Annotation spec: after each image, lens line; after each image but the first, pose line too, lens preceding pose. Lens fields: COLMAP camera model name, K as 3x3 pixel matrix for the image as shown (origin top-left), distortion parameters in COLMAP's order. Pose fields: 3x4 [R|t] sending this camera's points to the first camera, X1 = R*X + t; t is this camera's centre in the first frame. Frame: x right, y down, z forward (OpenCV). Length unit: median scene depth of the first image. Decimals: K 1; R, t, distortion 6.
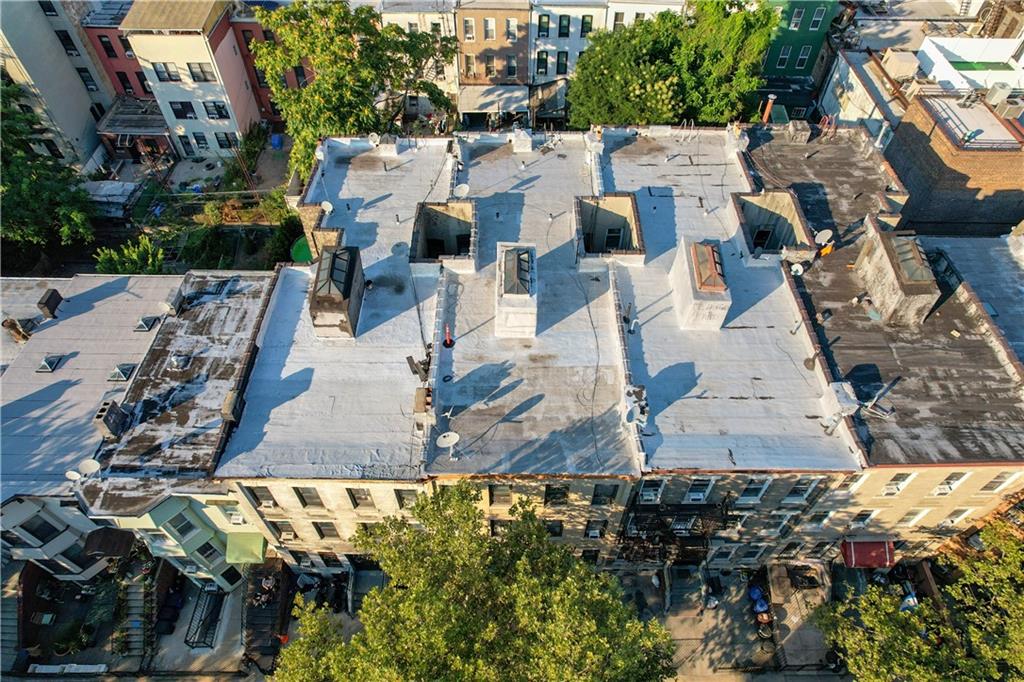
lens RADIAL K [[644.1, 0, 512.0], [0, 644.1, 341.0], [0, 0, 1]] dist [-0.038901, -0.000209]
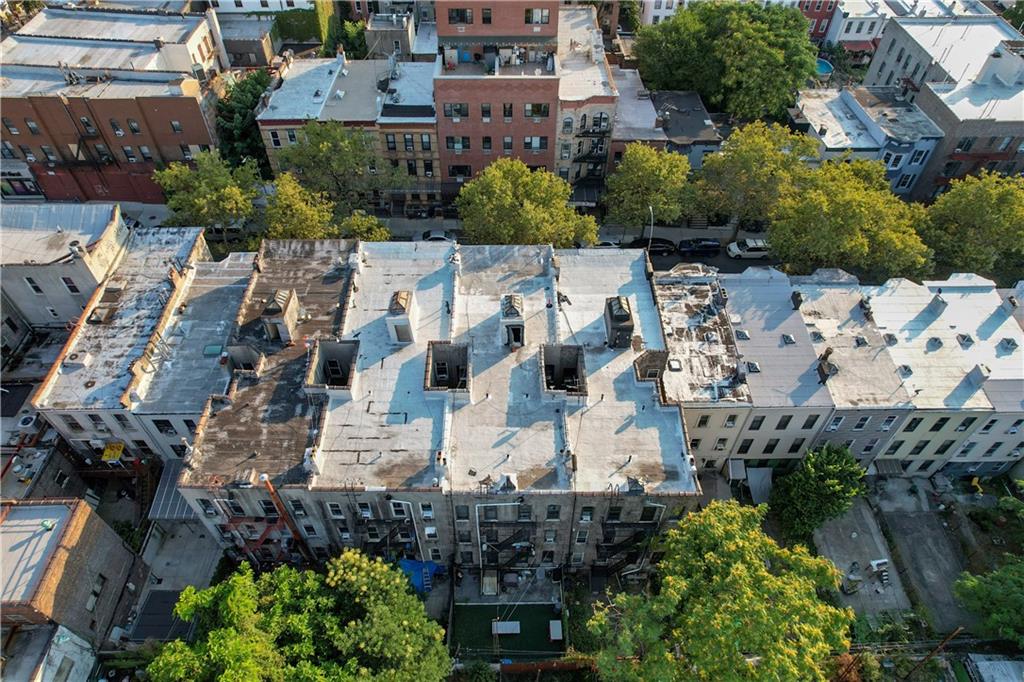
lens RADIAL K [[644.1, 0, 512.0], [0, 644.1, 341.0], [0, 0, 1]] dist [-0.038901, -0.000209]
pose [[-0.999825, 0.004609, -0.018138, 0.037454], [-0.018640, -0.158927, 0.987114, -1.719142], [0.001667, 0.987280, 0.158985, 0.780068]]
